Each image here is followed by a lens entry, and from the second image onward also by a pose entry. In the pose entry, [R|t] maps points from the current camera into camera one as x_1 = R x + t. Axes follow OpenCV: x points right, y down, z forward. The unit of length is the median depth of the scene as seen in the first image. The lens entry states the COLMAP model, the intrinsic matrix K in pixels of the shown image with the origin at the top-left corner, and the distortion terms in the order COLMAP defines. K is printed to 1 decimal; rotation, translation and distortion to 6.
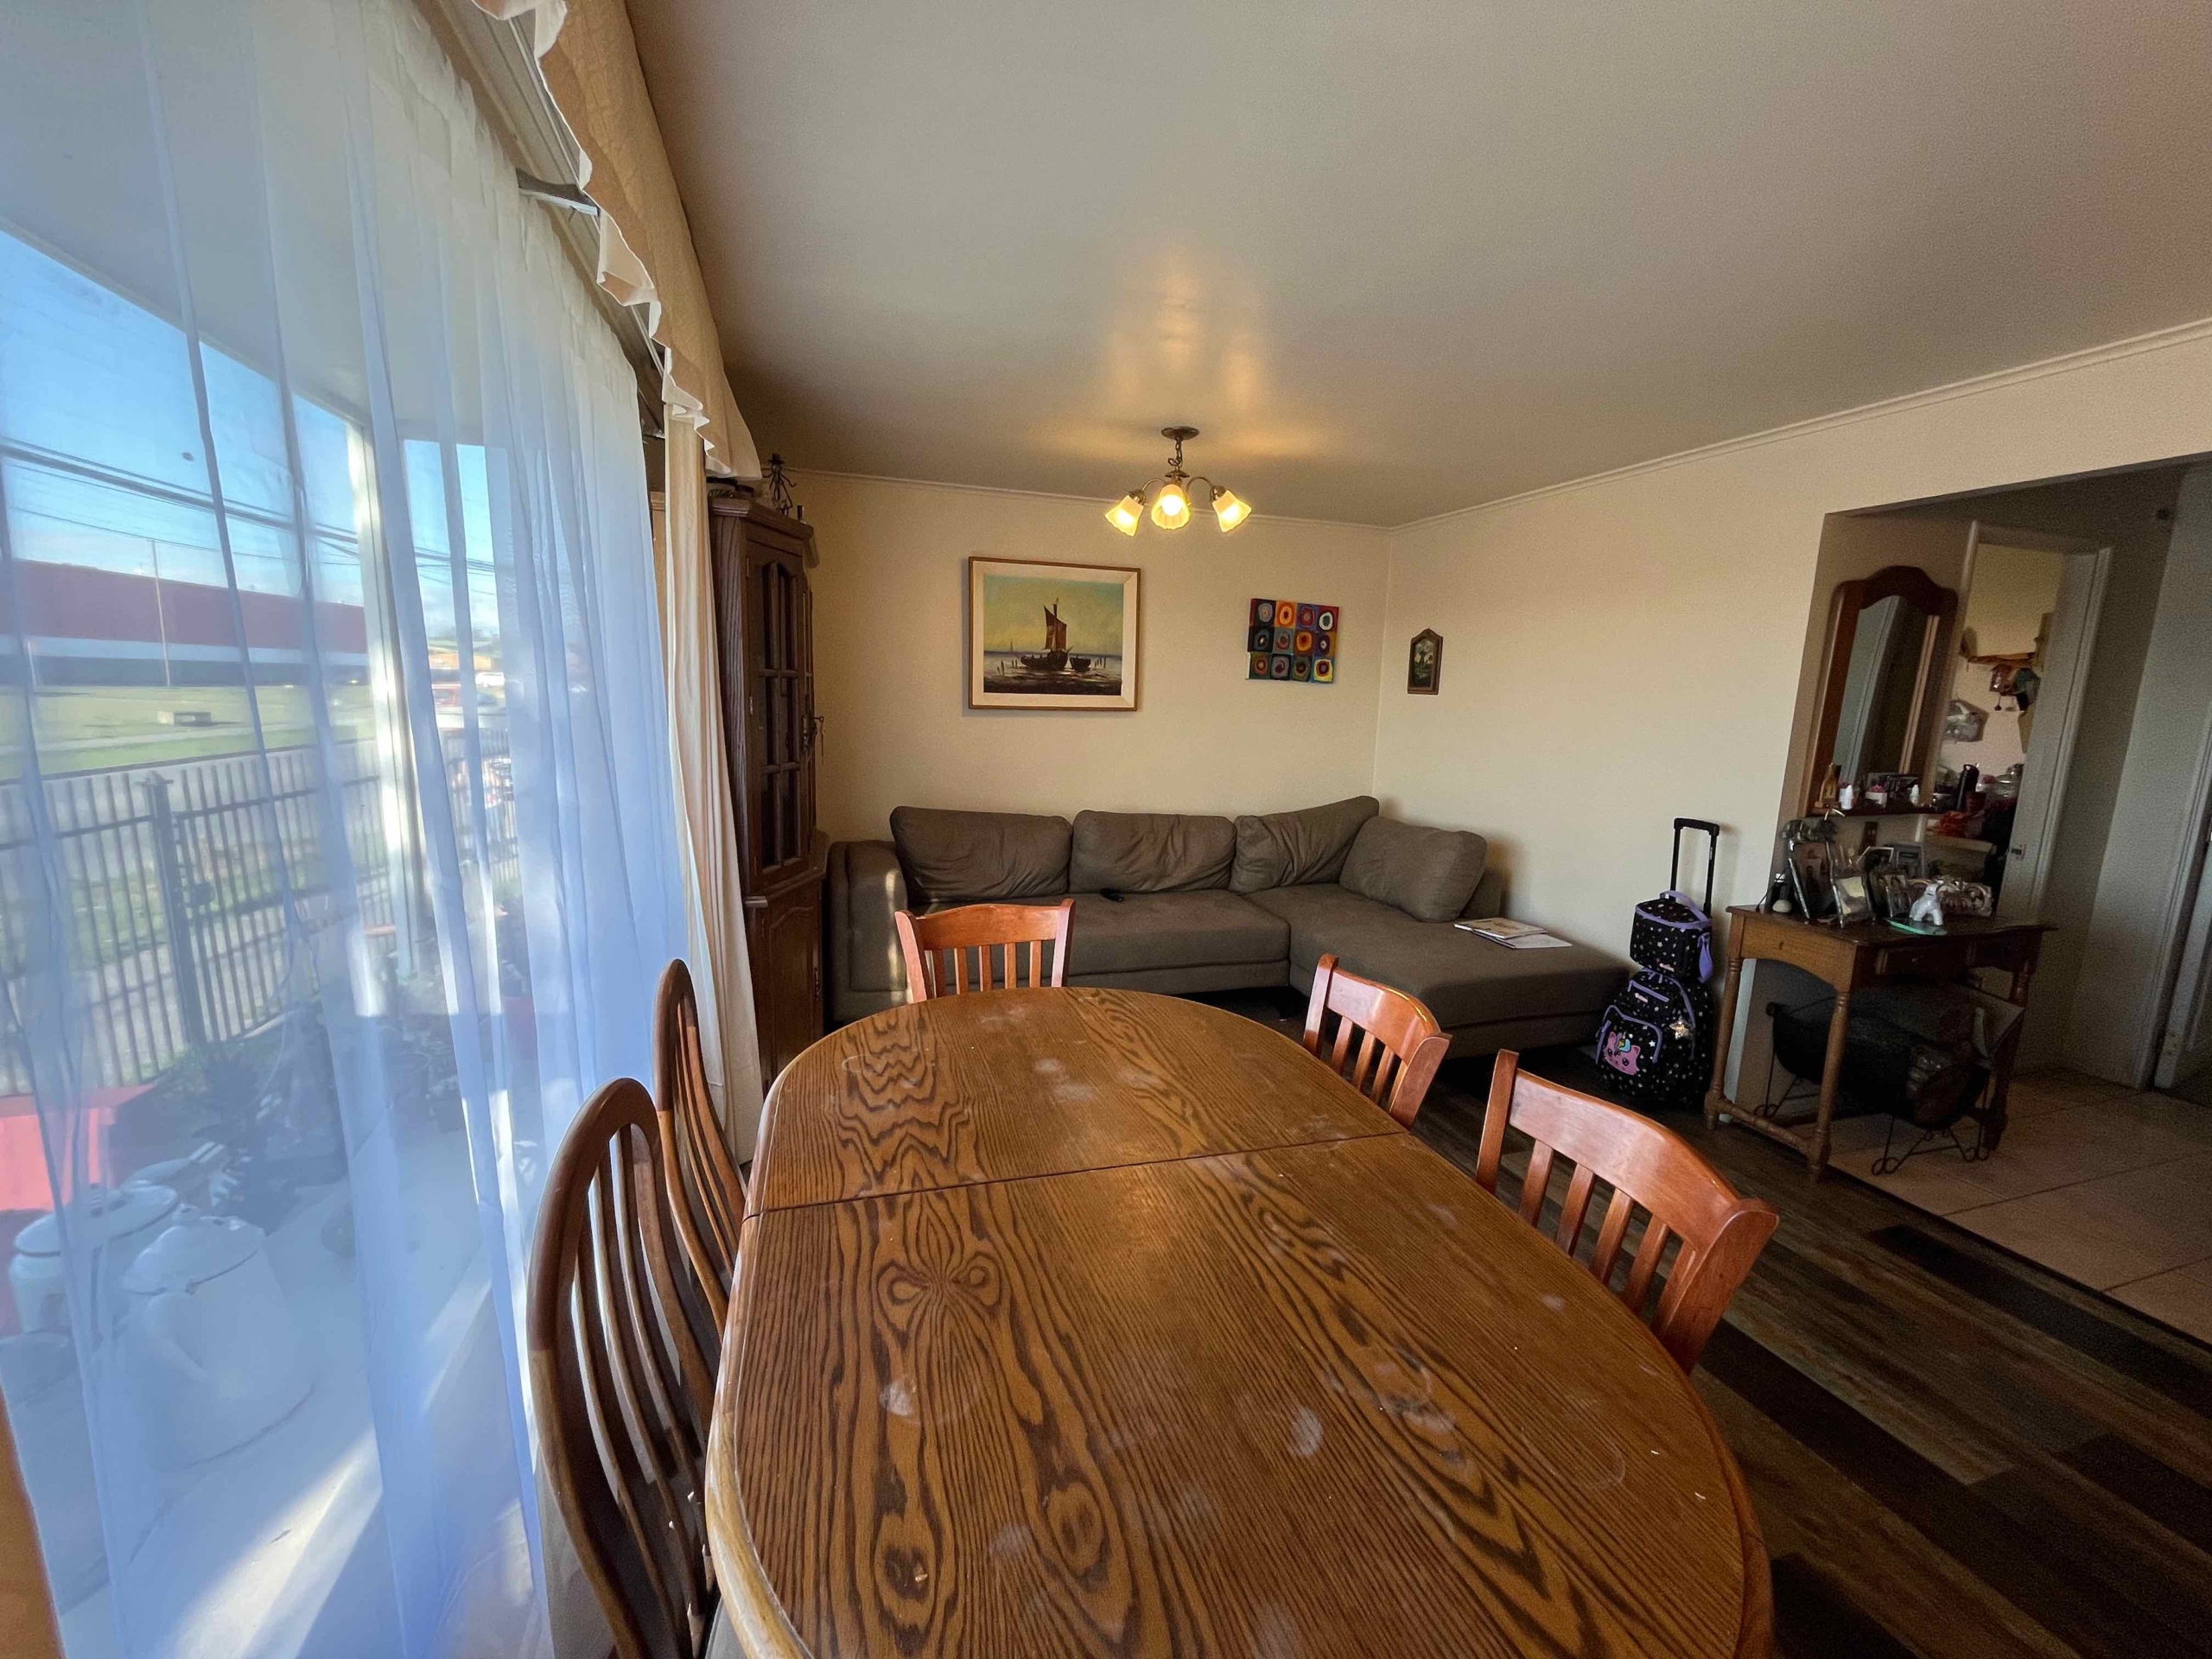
lens RADIAL K [[894.4, 0, 1102.4], [0, 894.4, 835.0], [0, 0, 1]] dist [-0.001235, 0.000169]
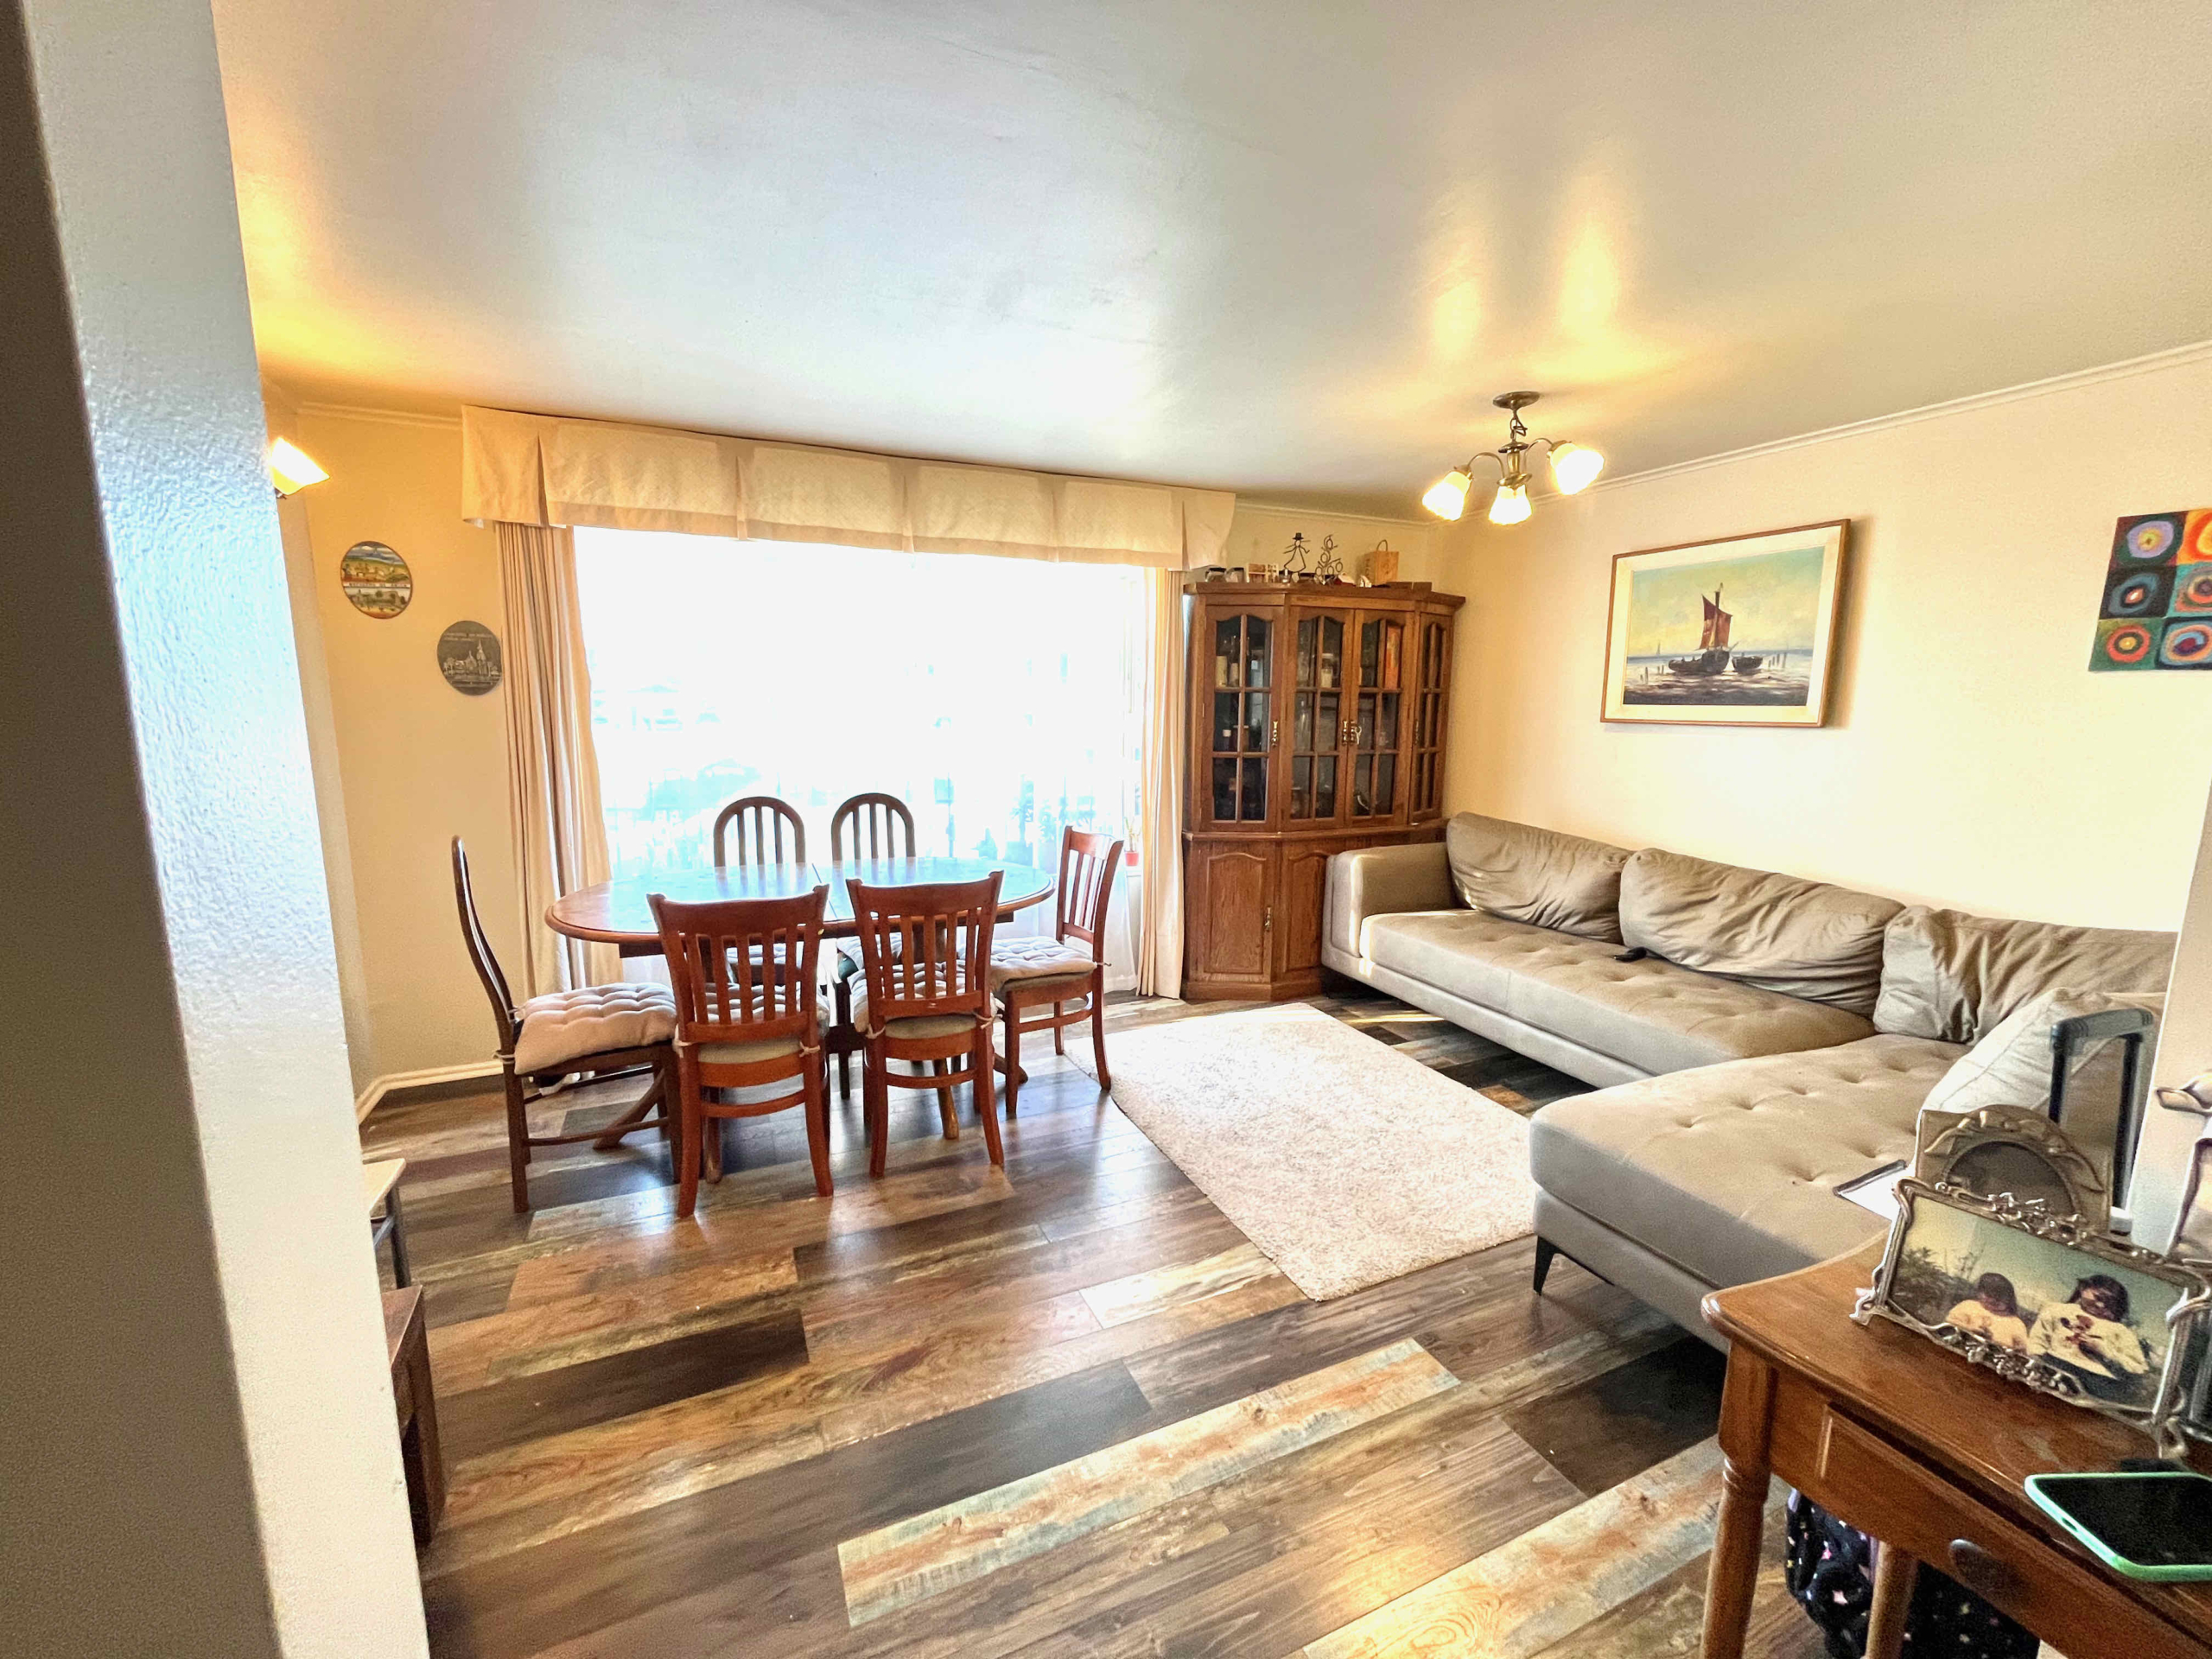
lens RADIAL K [[894.4, 0, 1102.4], [0, 894.4, 835.0], [0, 0, 1]] dist [-0.001235, 0.000169]
pose [[0.103627, 0.124947, -0.986737, 0.692438], [-0.165596, 0.980399, 0.106753, -0.041819], [0.980734, 0.152337, 0.122286, 0.403871]]
